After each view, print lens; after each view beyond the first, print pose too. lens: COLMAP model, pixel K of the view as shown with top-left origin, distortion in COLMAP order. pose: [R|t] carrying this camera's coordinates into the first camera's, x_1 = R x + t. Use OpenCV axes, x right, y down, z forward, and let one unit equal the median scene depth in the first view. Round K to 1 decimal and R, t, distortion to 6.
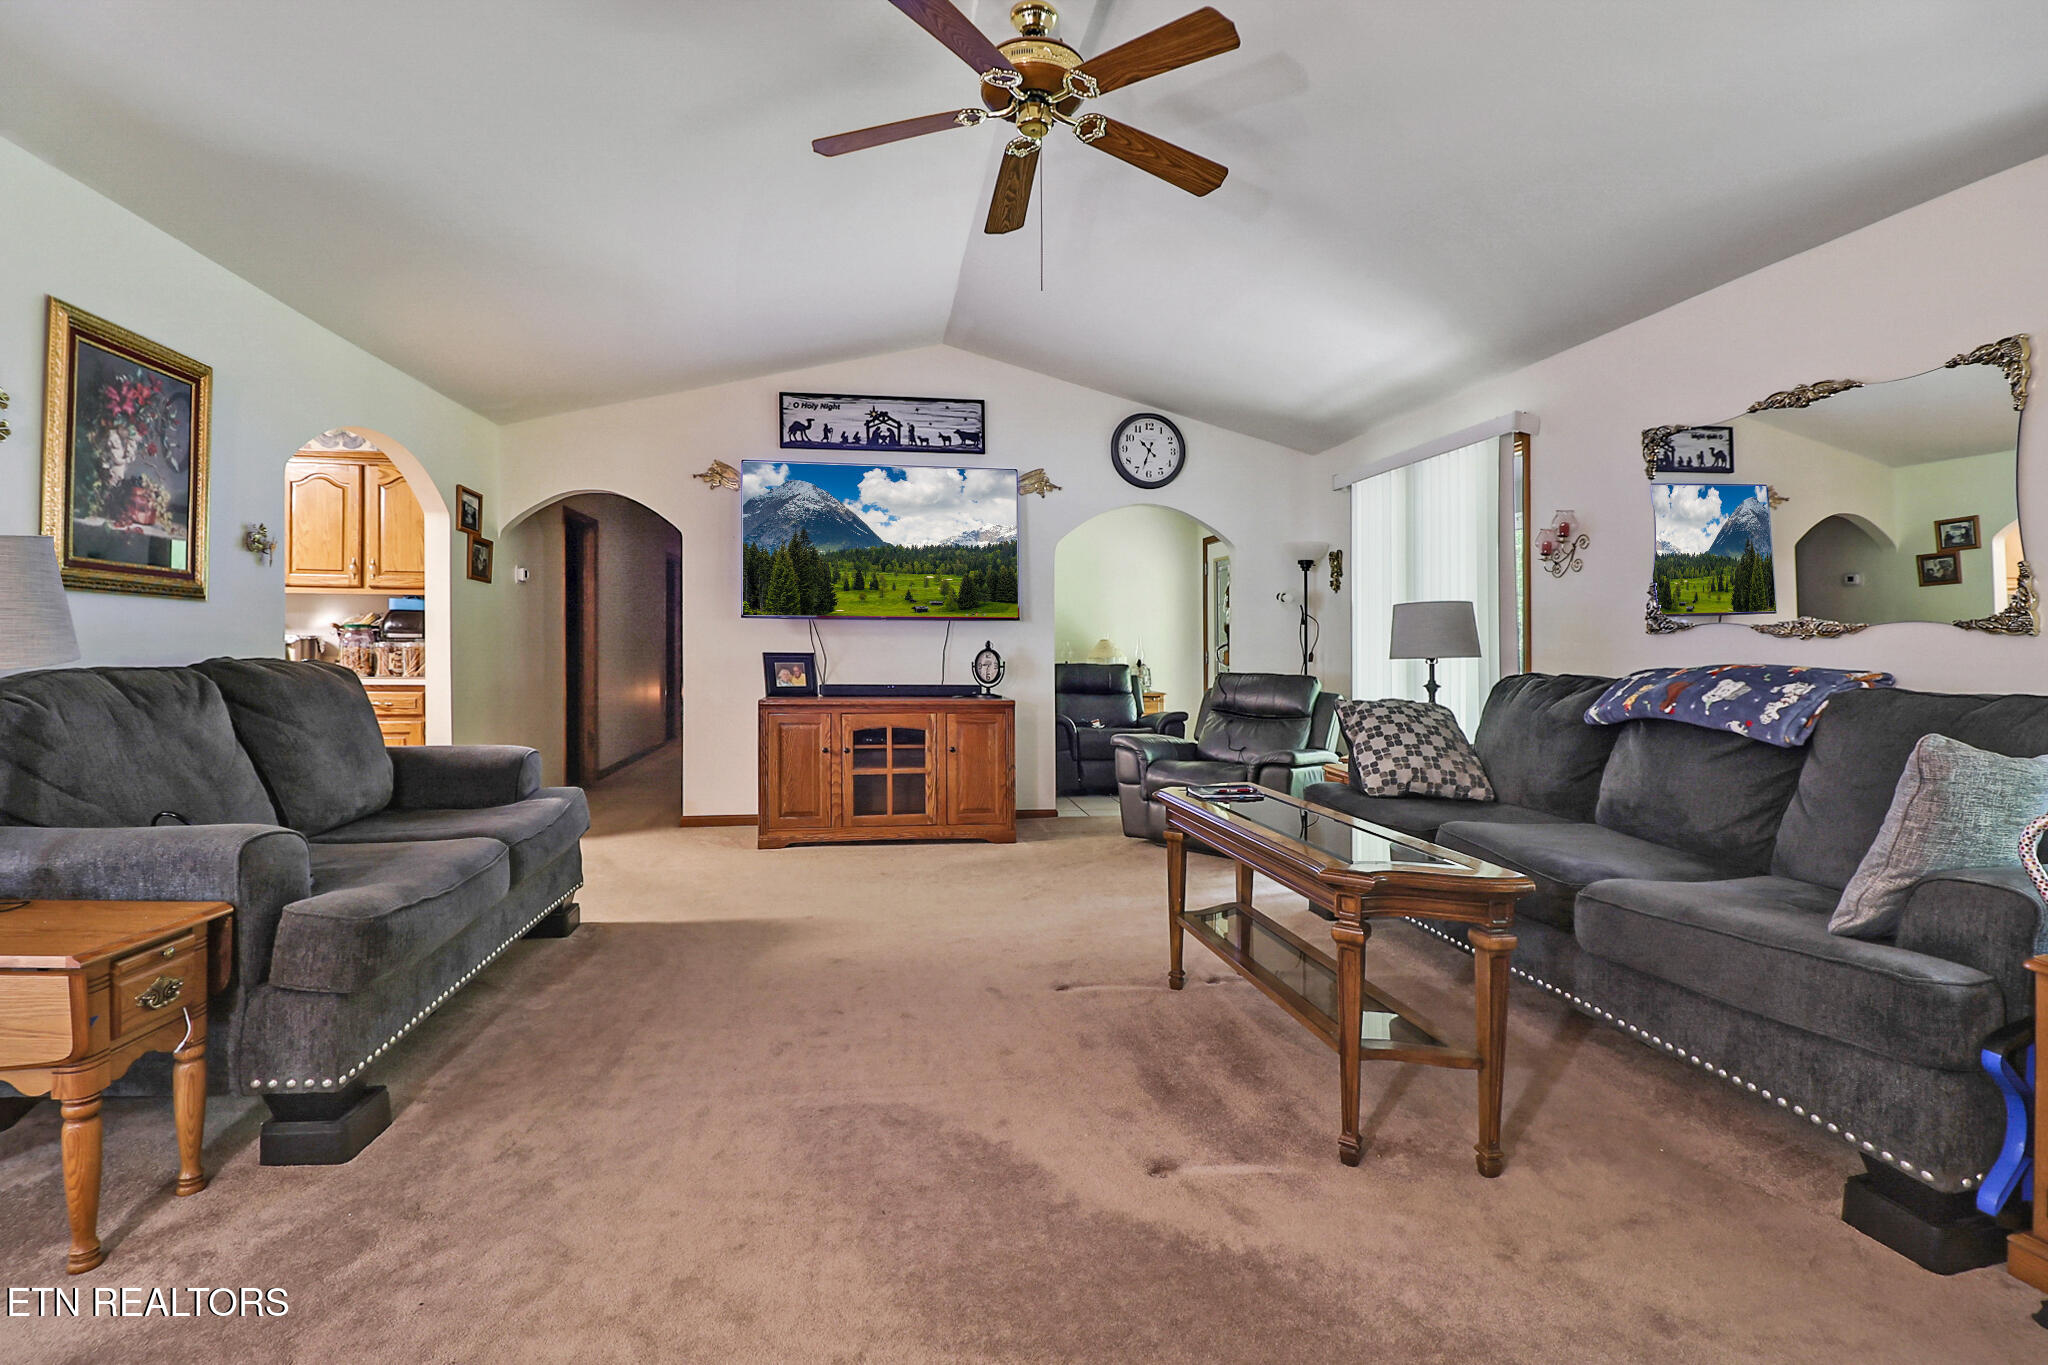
lens RADIAL K [[946.4, 0, 1023.9], [0, 946.4, 638.2], [0, 0, 1]] dist [-0.008997, -0.006859]
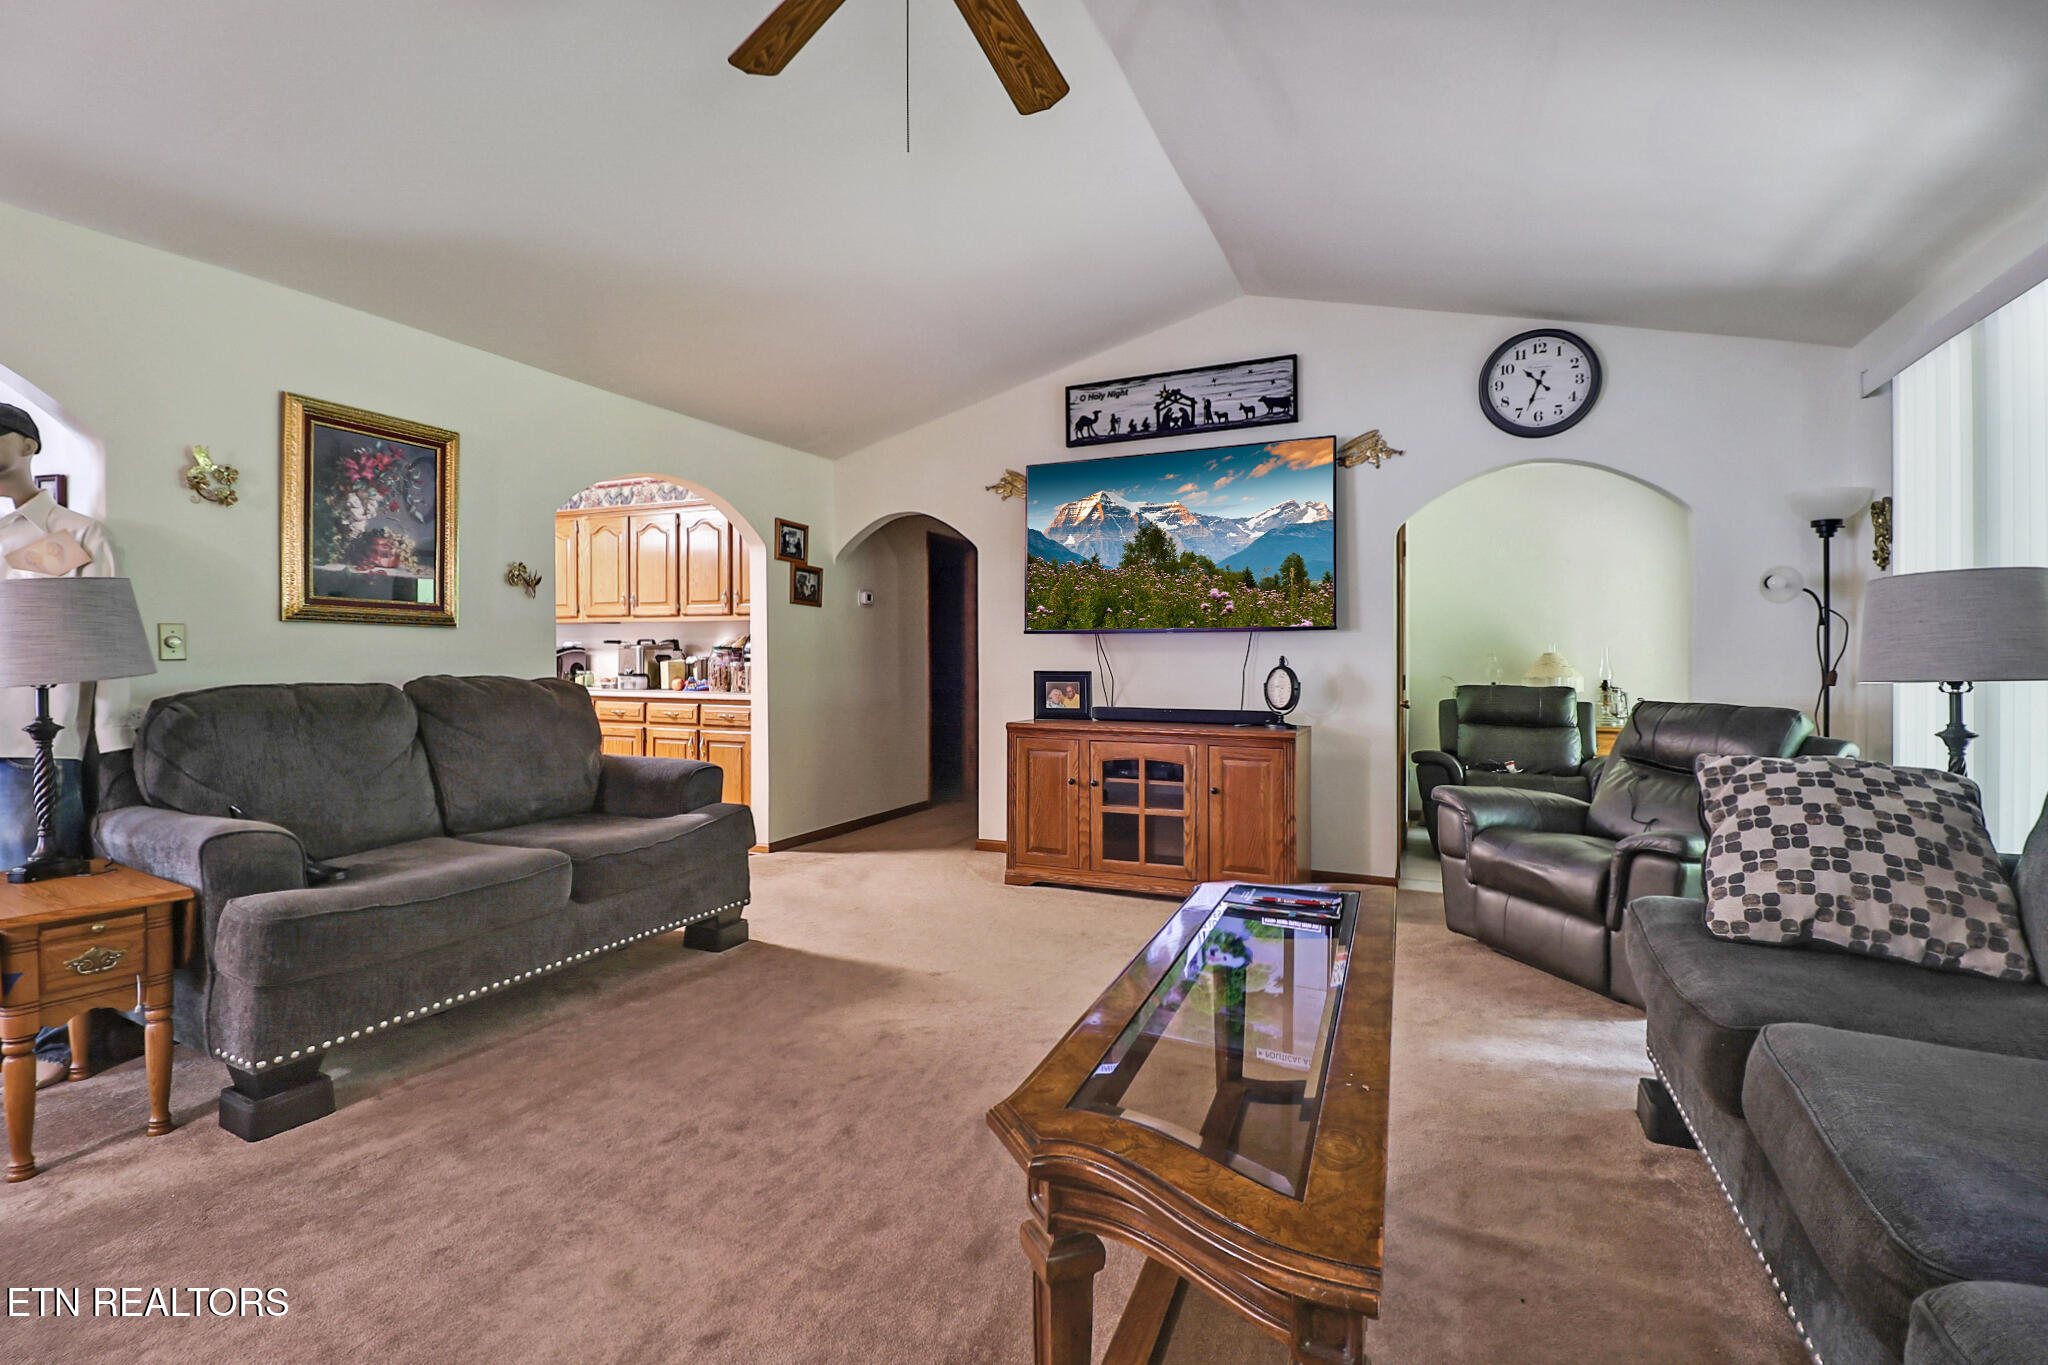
lens RADIAL K [[946.4, 0, 1021.0], [0, 946.4, 665.0], [0, 0, 1]] dist [-0.008997, -0.006859]
pose [[0.827282, -0.004081, -0.561772, 0.249500], [0.009117, 0.999939, 0.006162, 0.003792], [0.561713, -0.010220, 0.827269, 0.245490]]
